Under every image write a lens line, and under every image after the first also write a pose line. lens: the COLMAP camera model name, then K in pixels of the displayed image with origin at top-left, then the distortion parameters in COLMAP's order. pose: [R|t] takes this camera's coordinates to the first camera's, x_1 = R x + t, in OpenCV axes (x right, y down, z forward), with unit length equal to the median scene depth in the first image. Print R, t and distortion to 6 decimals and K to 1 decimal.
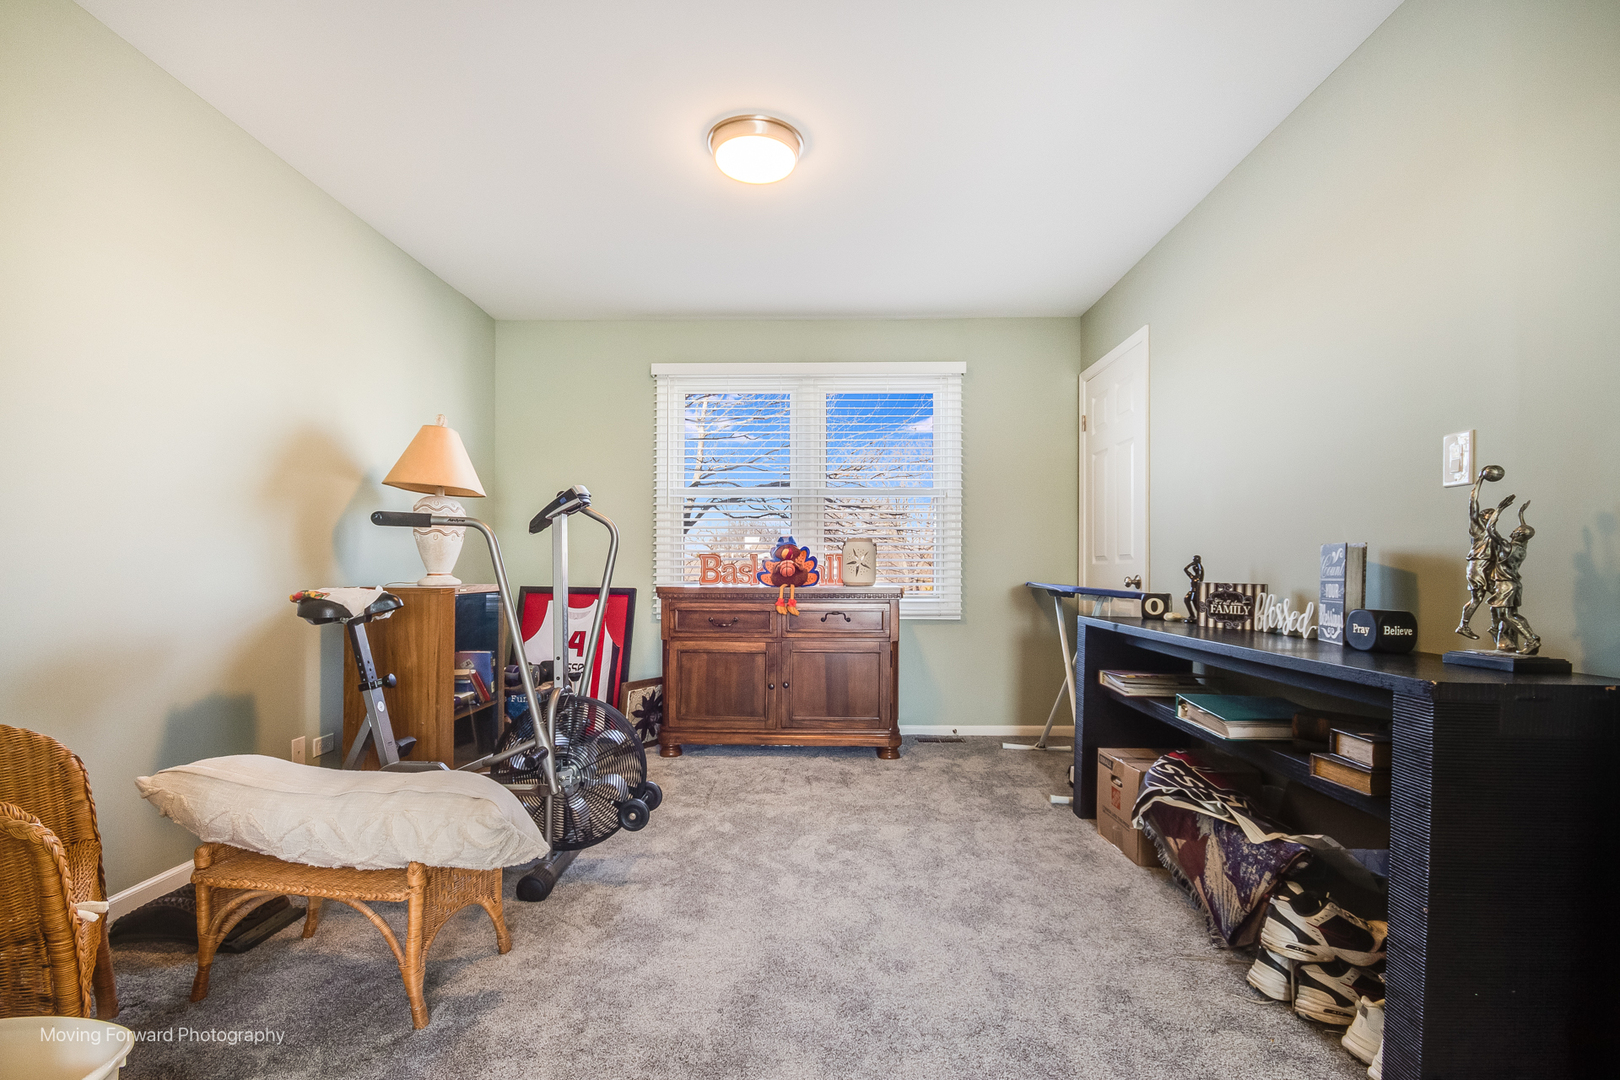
lens RADIAL K [[775.5, 0, 808.0], [0, 775.5, 567.6], [0, 0, 1]] dist [0.003389, 0.000544]
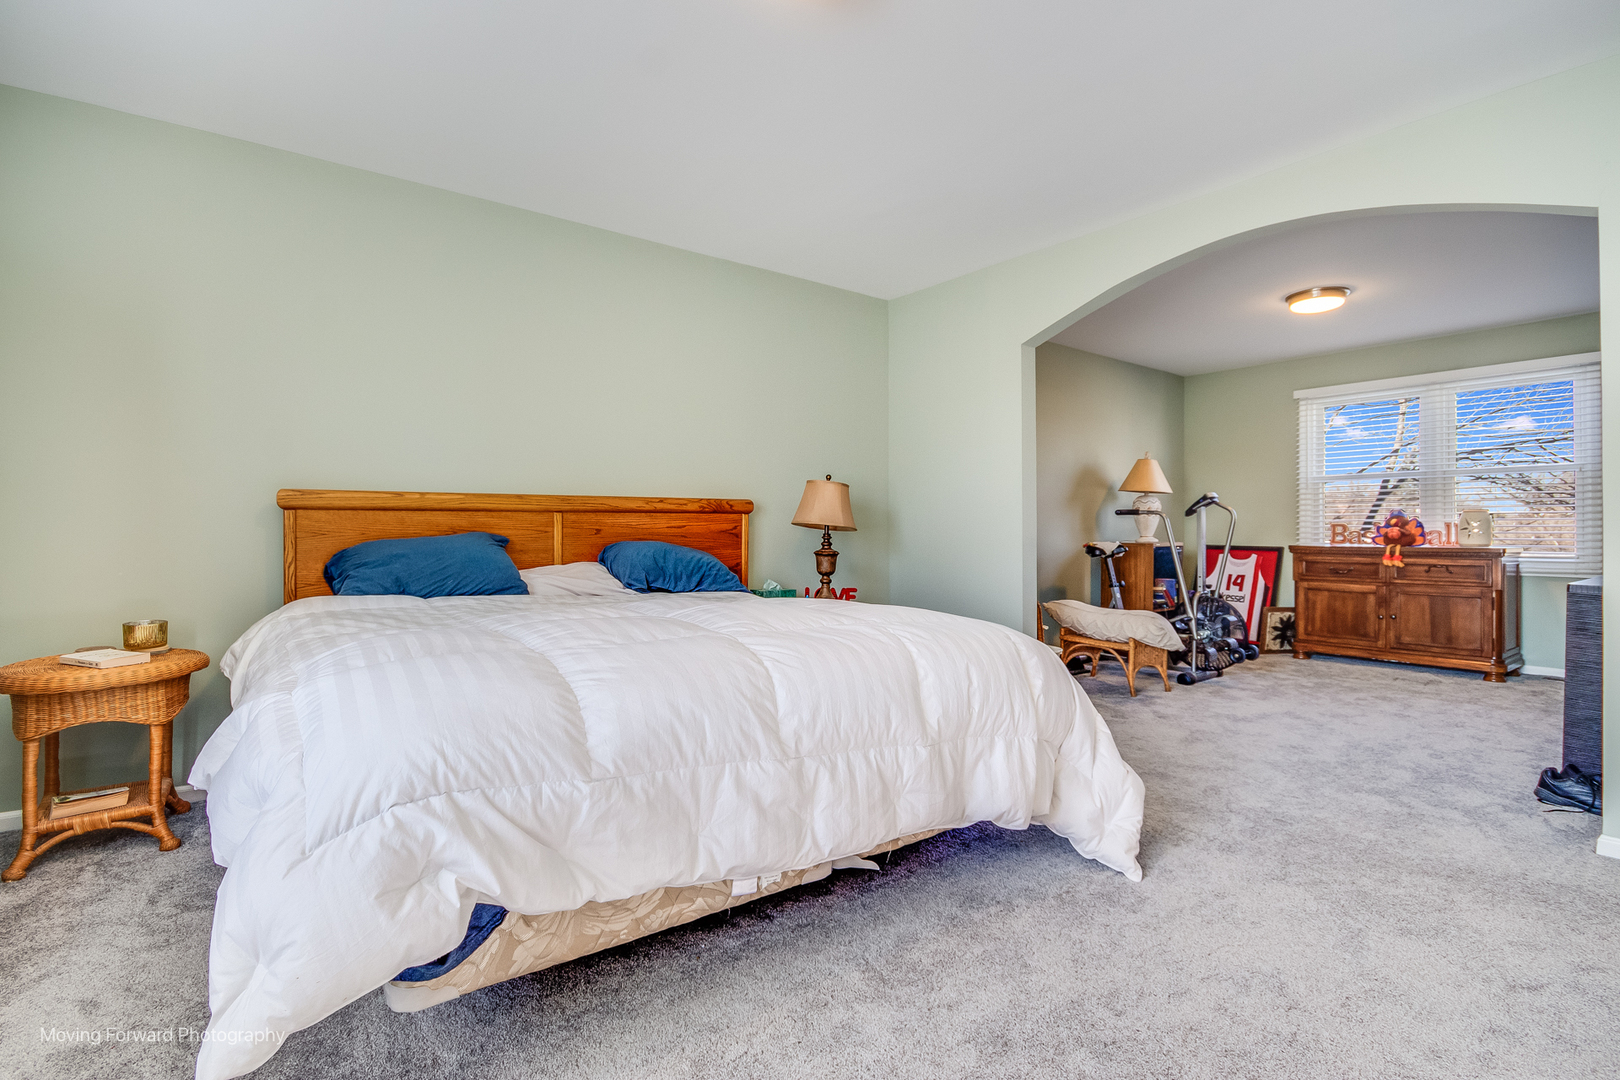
lens RADIAL K [[764.1, 0, 810.0], [0, 764.1, 540.0], [0, 0, 1]] dist [0.001079, 0.000288]
pose [[0.638169, 0.005951, -0.769873, 0.363251], [0.002104, 0.999953, 0.009474, -0.001693], [0.769893, -0.007665, 0.638127, -0.684292]]
